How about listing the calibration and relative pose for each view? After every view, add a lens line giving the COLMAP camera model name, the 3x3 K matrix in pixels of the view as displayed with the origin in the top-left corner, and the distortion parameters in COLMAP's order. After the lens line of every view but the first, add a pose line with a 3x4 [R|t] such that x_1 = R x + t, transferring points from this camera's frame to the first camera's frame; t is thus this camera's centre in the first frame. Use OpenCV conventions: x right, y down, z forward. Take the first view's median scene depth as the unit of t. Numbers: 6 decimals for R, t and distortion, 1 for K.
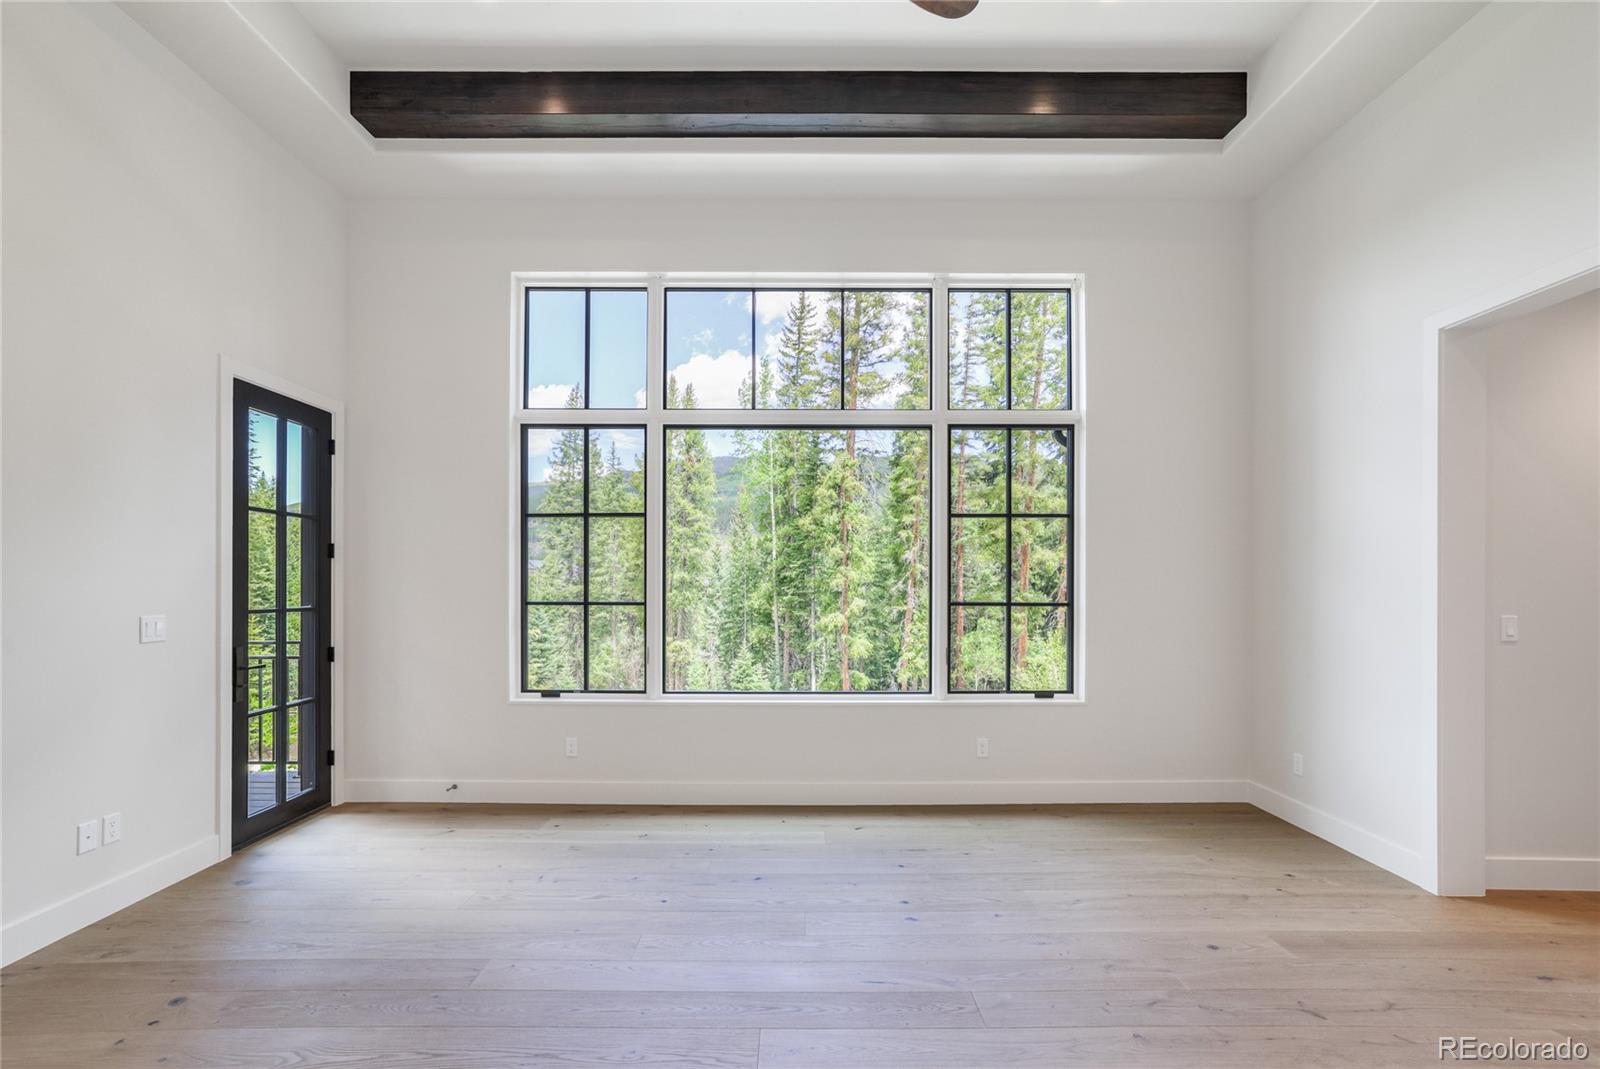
lens RADIAL K [[697.8, 0, 799.9], [0, 697.8, 578.9], [0, 0, 1]] dist [-0.039681, 0.022498]
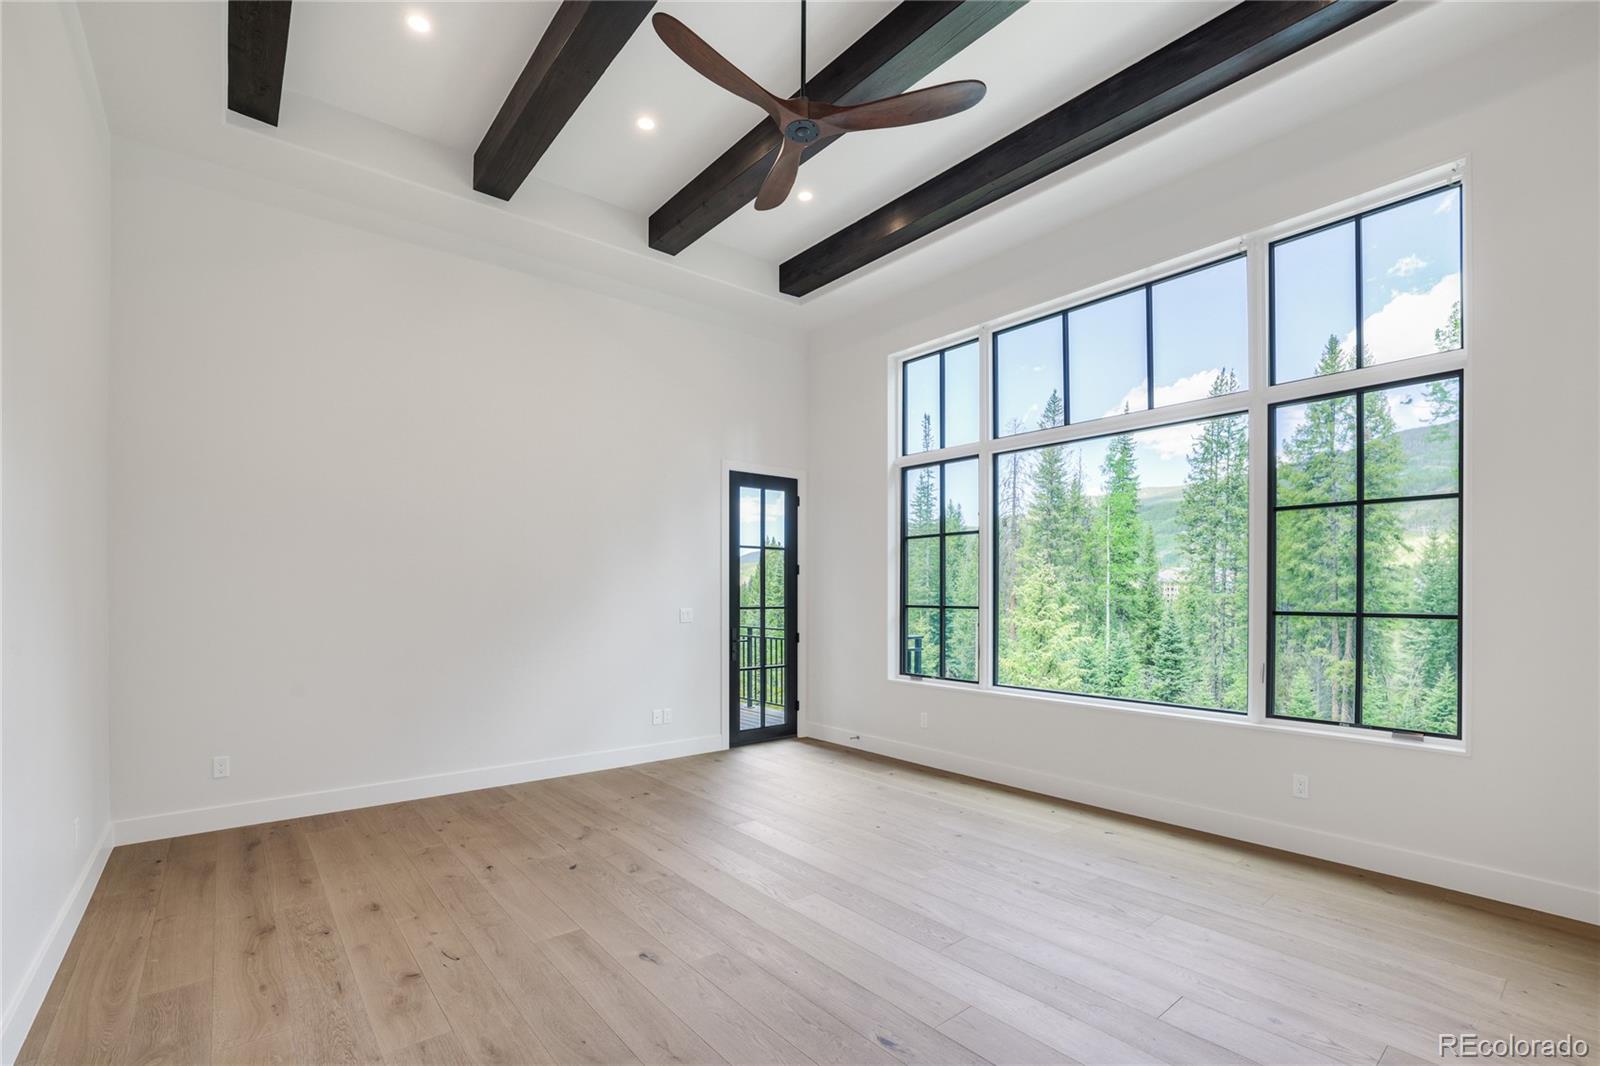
lens RADIAL K [[707.7, 0, 789.8], [0, 707.7, 582.4], [0, 0, 1]] dist [-0.046107, 0.016688]
pose [[0.628668, -0.011939, -0.777582, 0.525428], [0.008601, 0.999928, -0.008399, 0.000645], [0.777626, -0.001408, 0.628725, 0.003632]]
